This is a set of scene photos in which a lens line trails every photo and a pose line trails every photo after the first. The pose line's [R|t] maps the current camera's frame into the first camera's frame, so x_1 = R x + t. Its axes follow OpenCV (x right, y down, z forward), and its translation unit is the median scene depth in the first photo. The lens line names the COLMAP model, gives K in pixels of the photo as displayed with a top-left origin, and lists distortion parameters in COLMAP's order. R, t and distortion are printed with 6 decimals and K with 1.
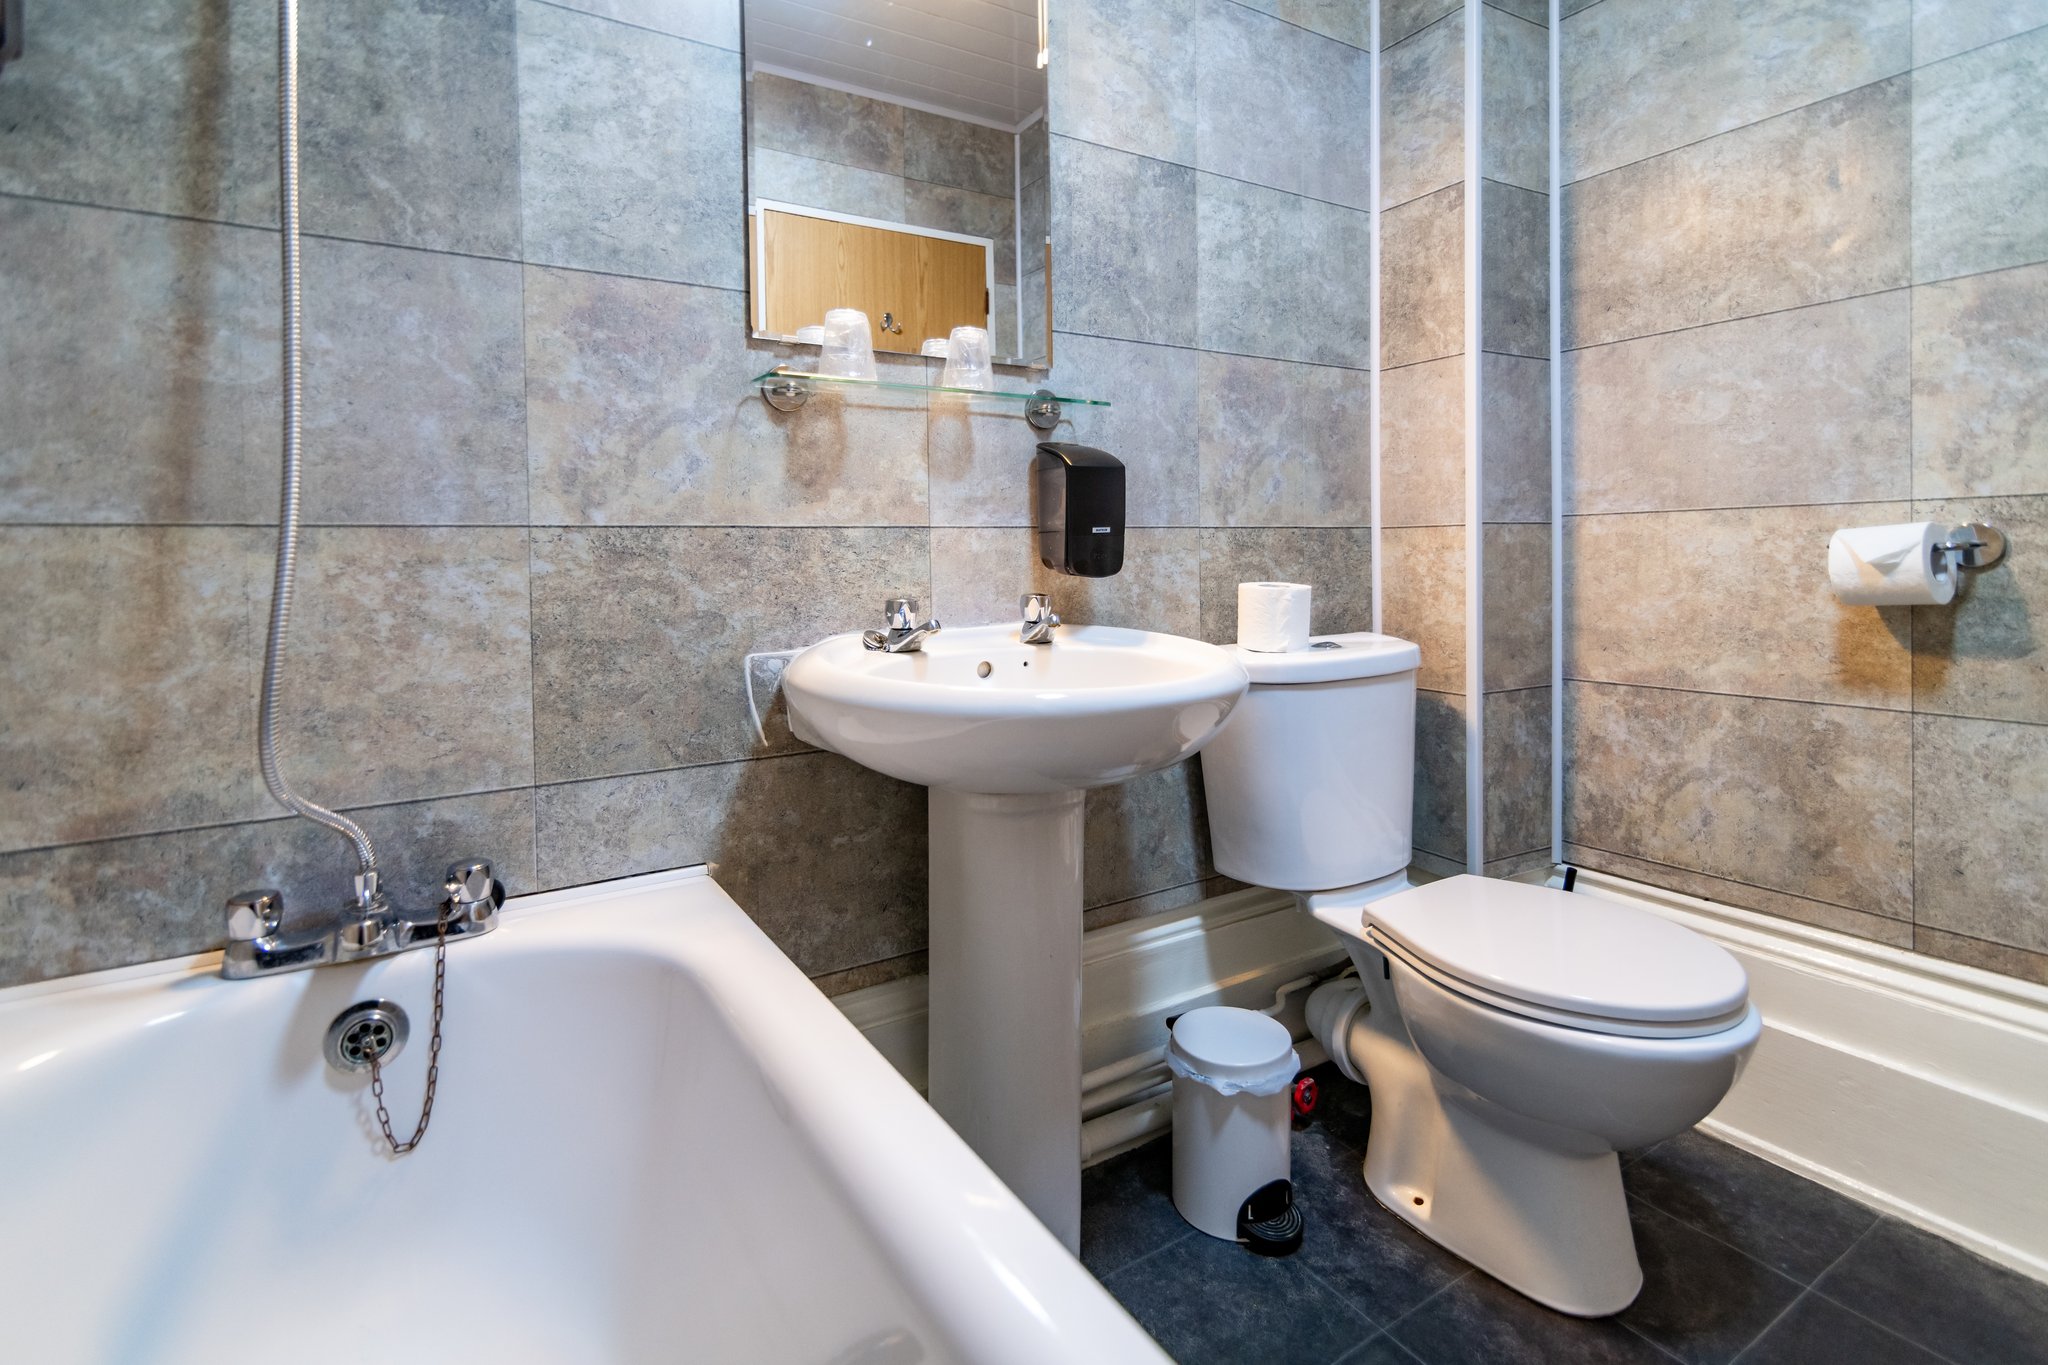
lens RADIAL K [[974.2, 0, 1022.9], [0, 974.2, 556.7], [0, 0, 1]] dist [0.013610, -0.000930]
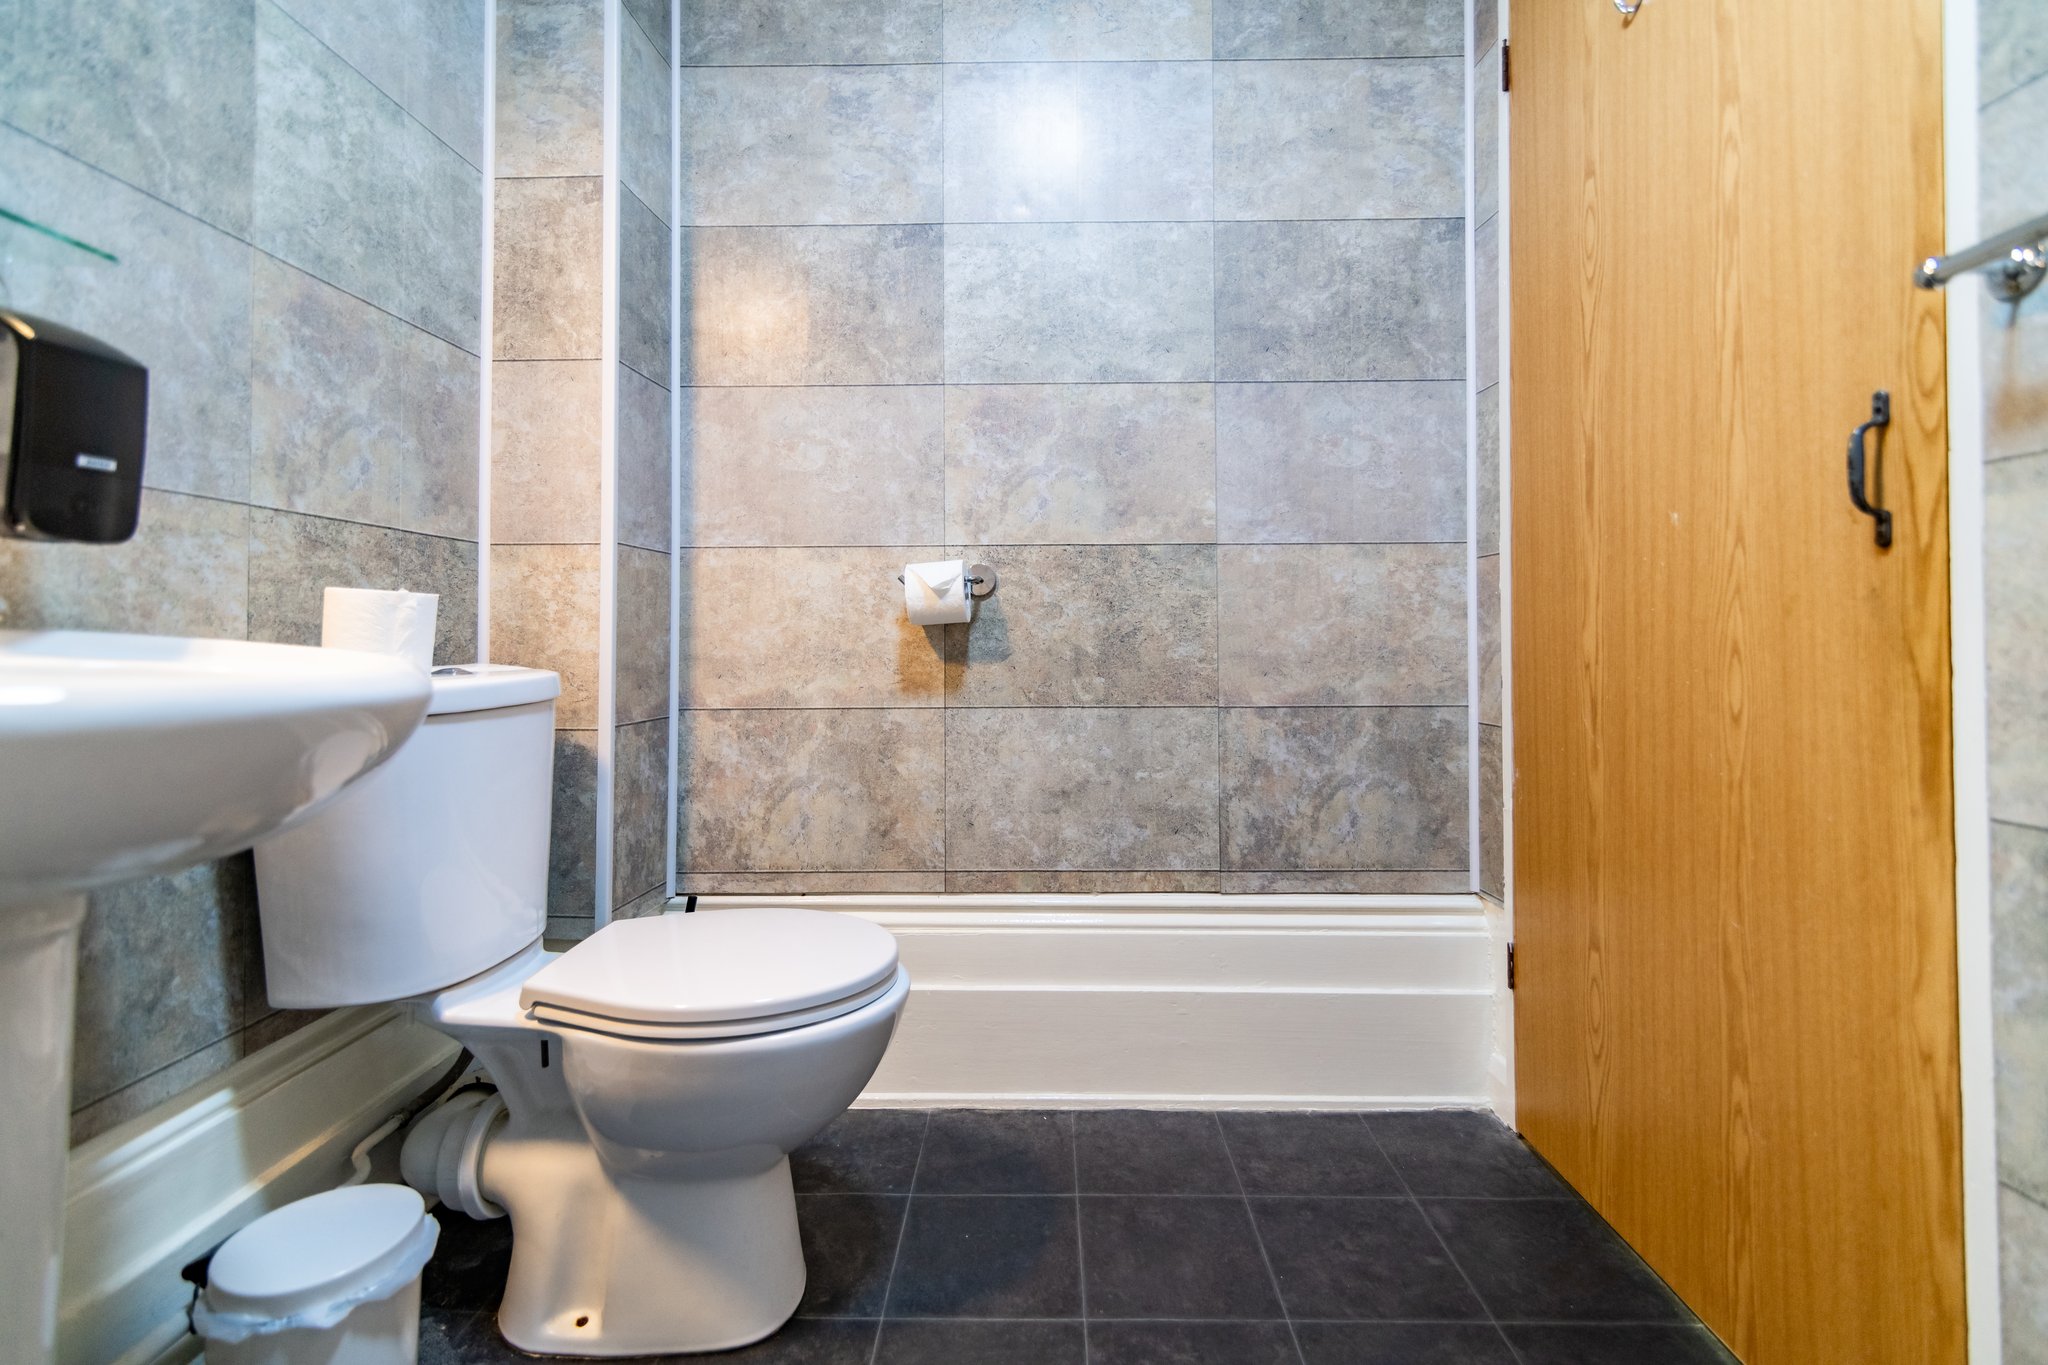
lens RADIAL K [[955.2, 0, 1023.9], [0, 955.2, 611.7], [0, 0, 1]] dist [0.015035, -0.001160]
pose [[0.547719, 0.038225, 0.835789, -0.079262], [-0.005133, 0.999091, -0.042330, 0.068099], [-0.836646, 0.018895, 0.547417, 0.177981]]
